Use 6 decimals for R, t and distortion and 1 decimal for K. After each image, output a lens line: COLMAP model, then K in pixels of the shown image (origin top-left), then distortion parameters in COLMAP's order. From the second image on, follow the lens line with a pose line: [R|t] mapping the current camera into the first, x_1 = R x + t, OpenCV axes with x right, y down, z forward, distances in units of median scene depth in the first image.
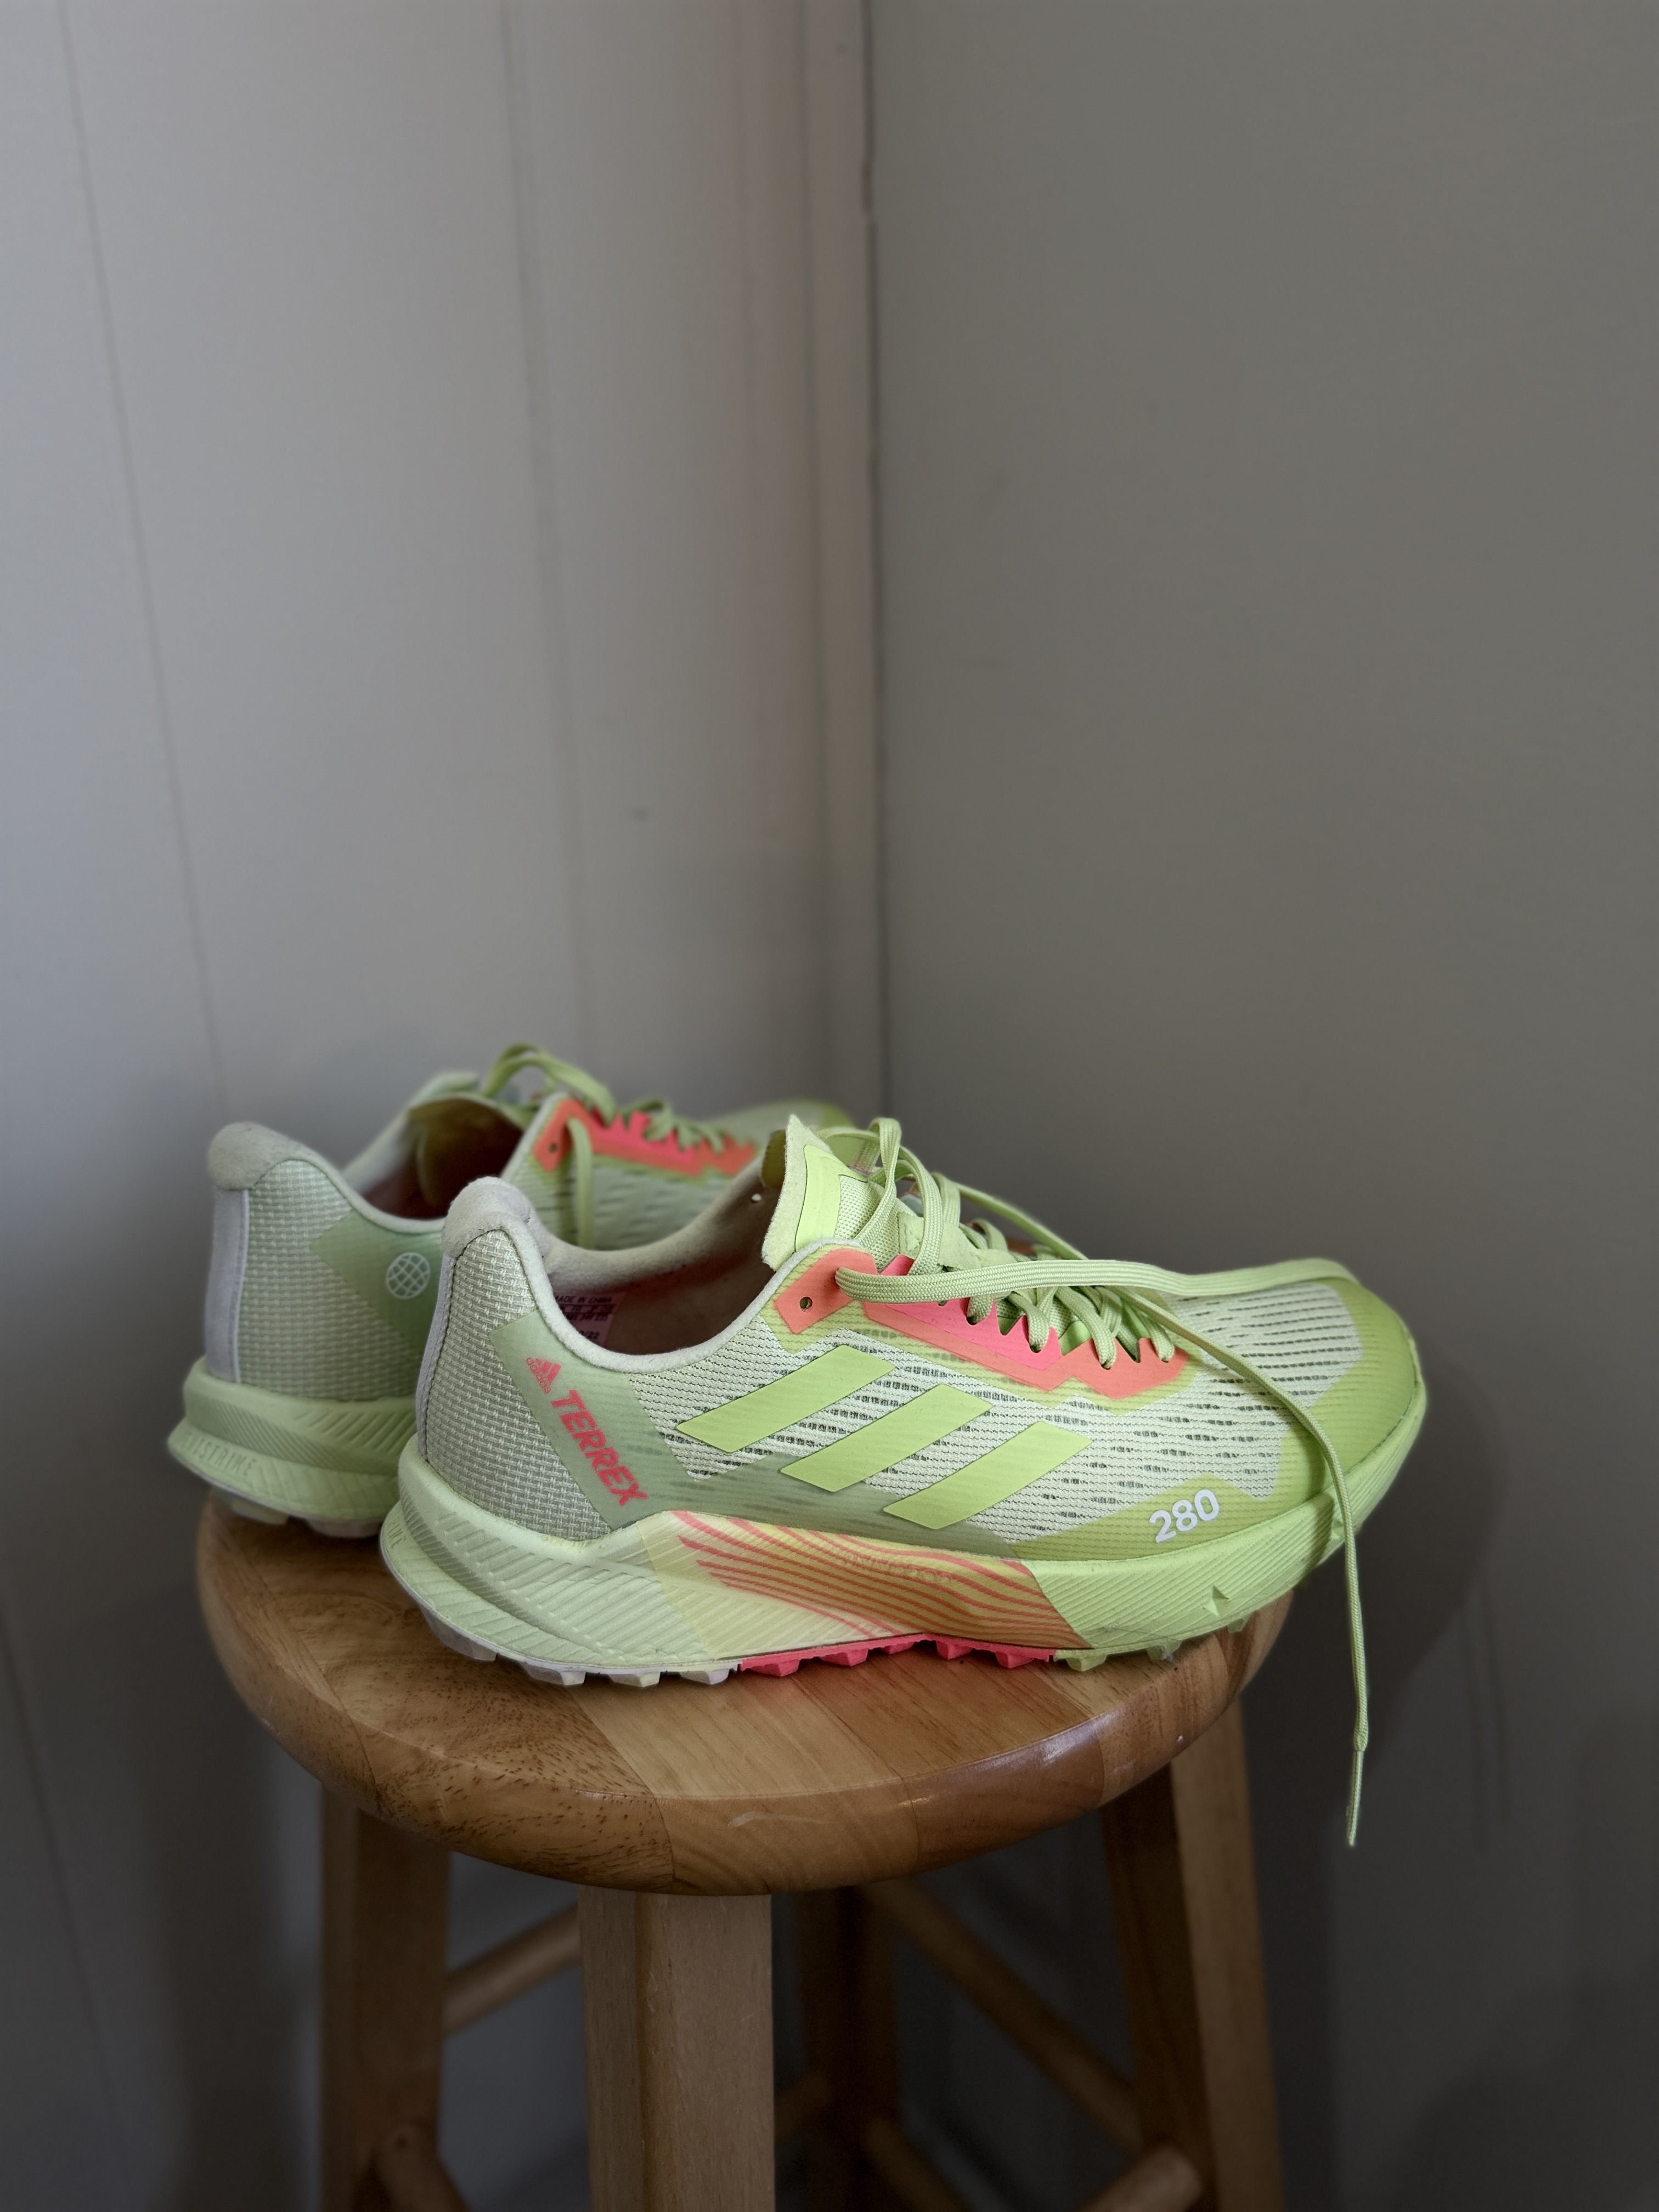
lens RADIAL K [[1599.4, 0, 826.7], [0, 1599.4, 1108.5], [0, 0, 1]] dist [0.028082, -0.044434]
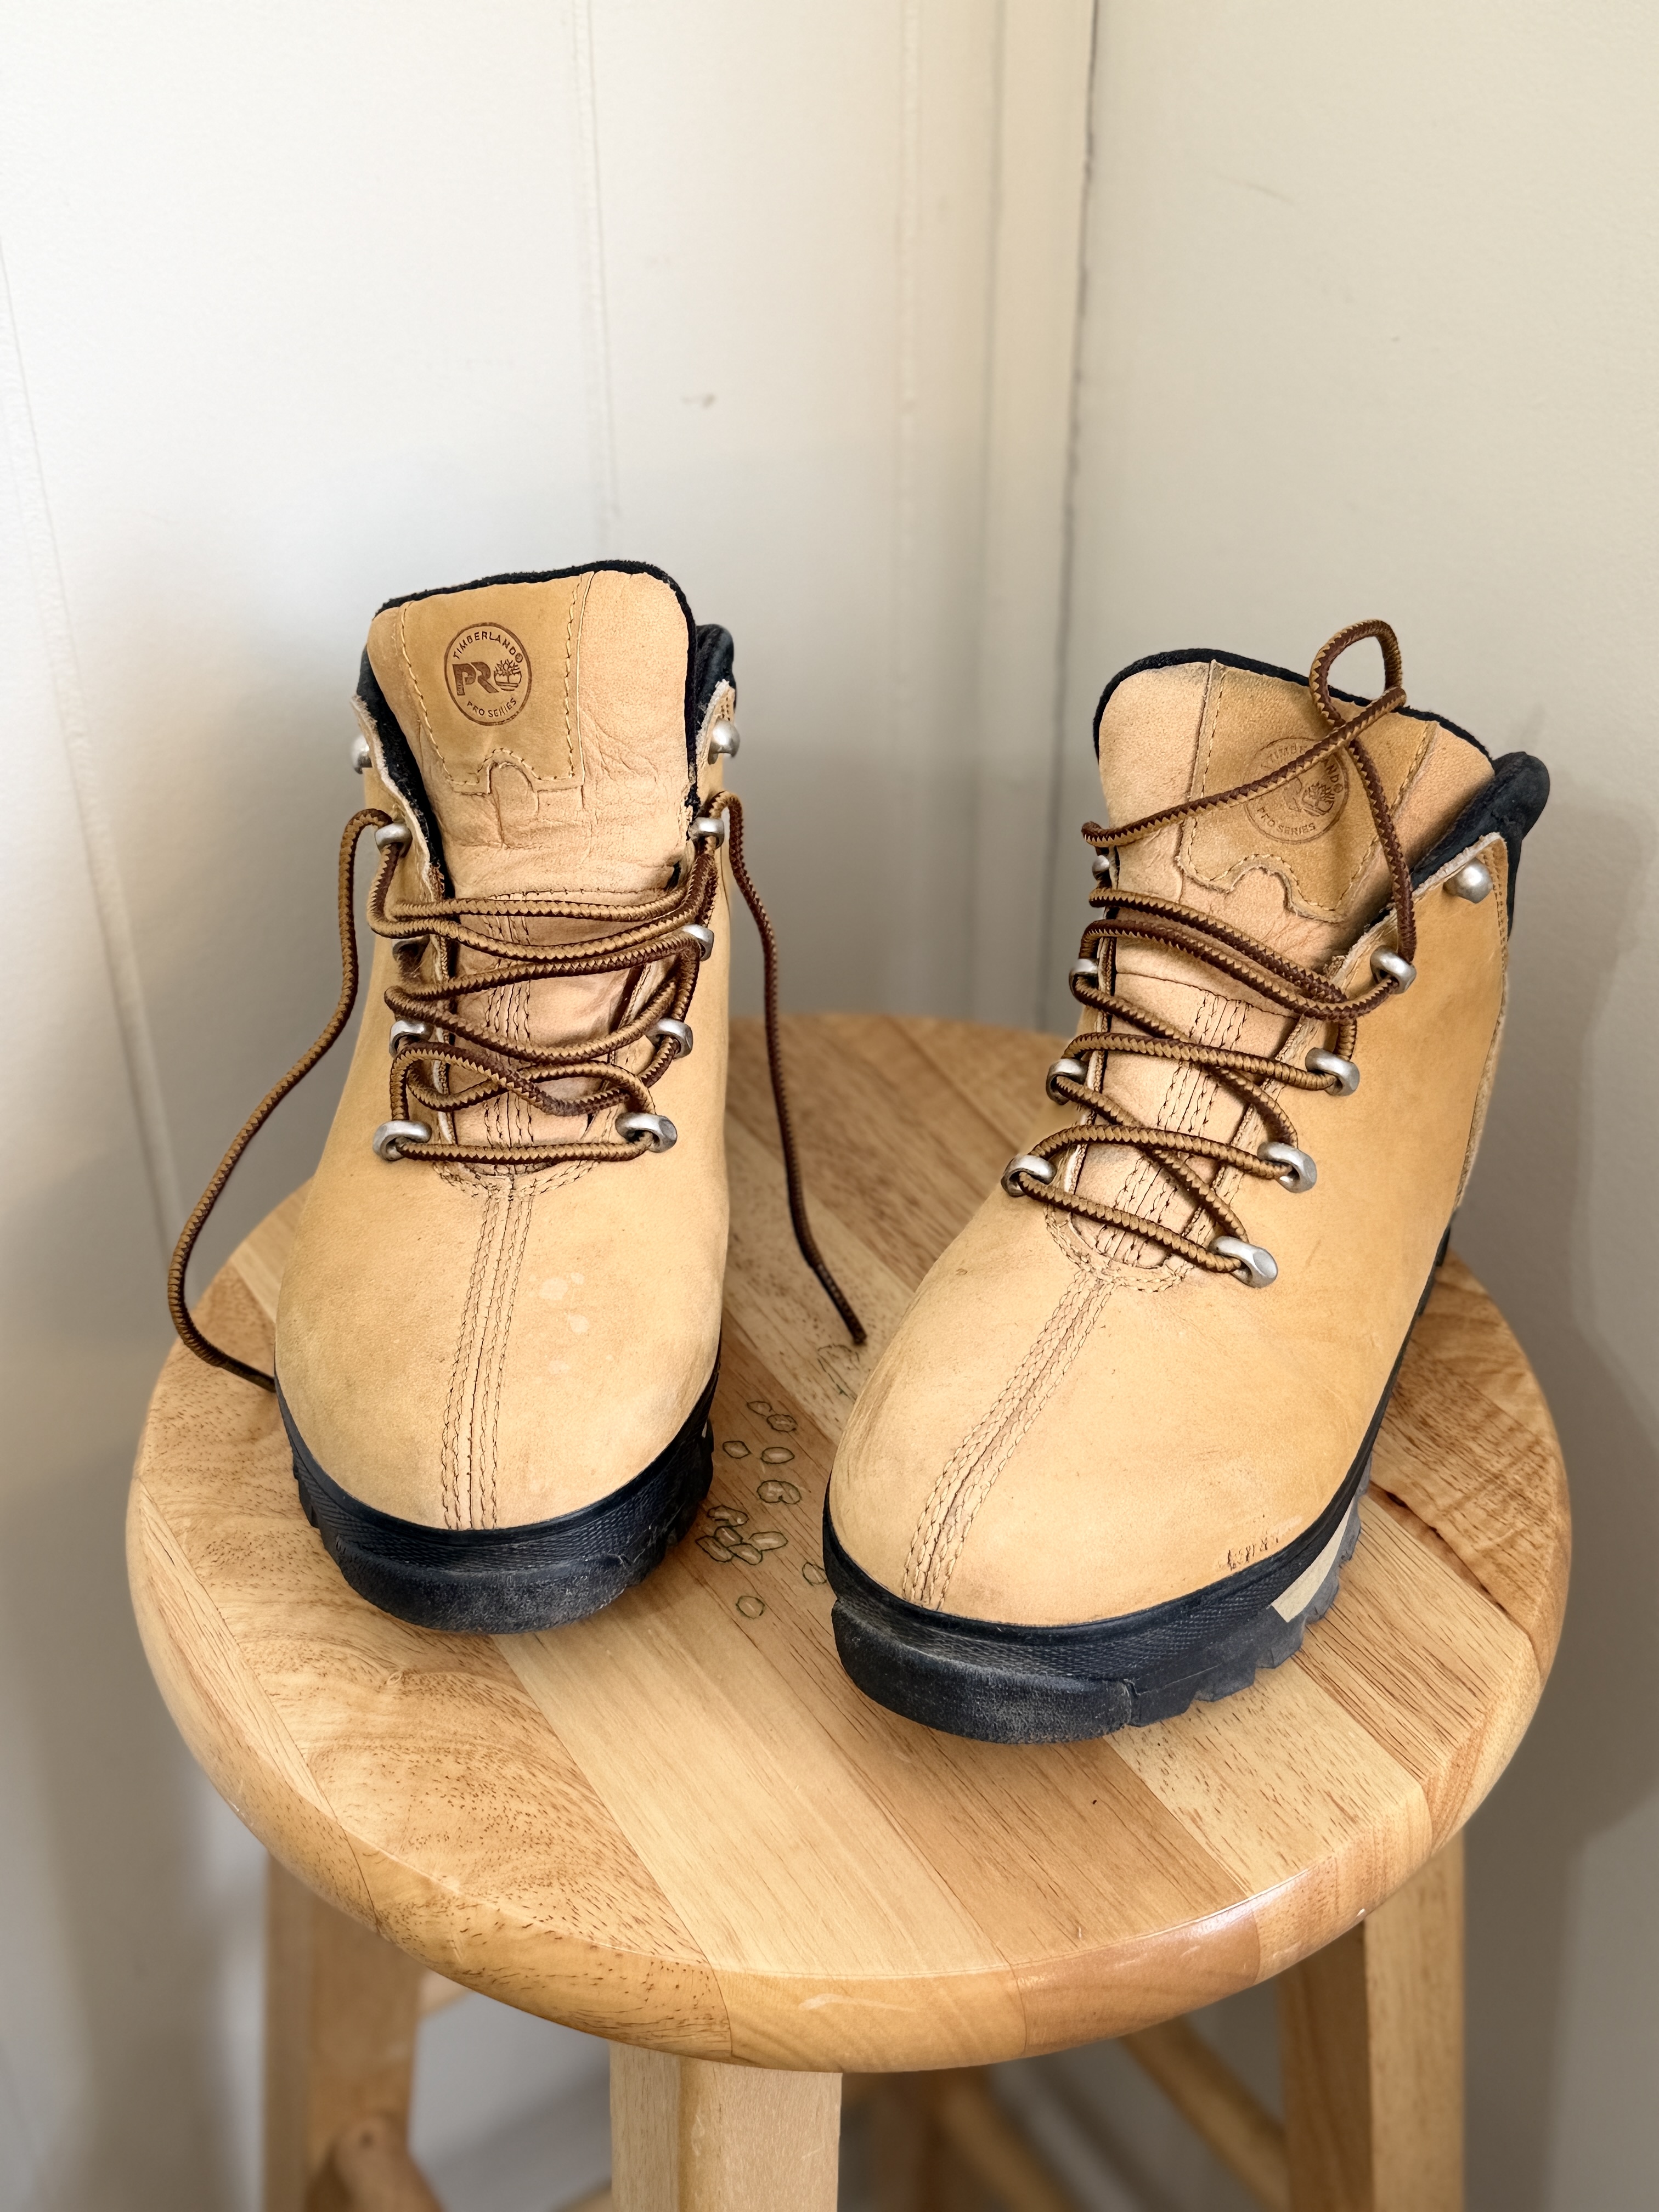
lens RADIAL K [[2497.1, 0, 831.8], [0, 2497.1, 1107.7], [0, 0, 1]] dist [0.123971, 0.000000]
pose [[0.997699, 0.055702, -0.038644, -0.018590], [-0.043289, 0.962117, 0.269179, -0.343900], [0.052174, -0.266887, 0.962315, -0.138207]]
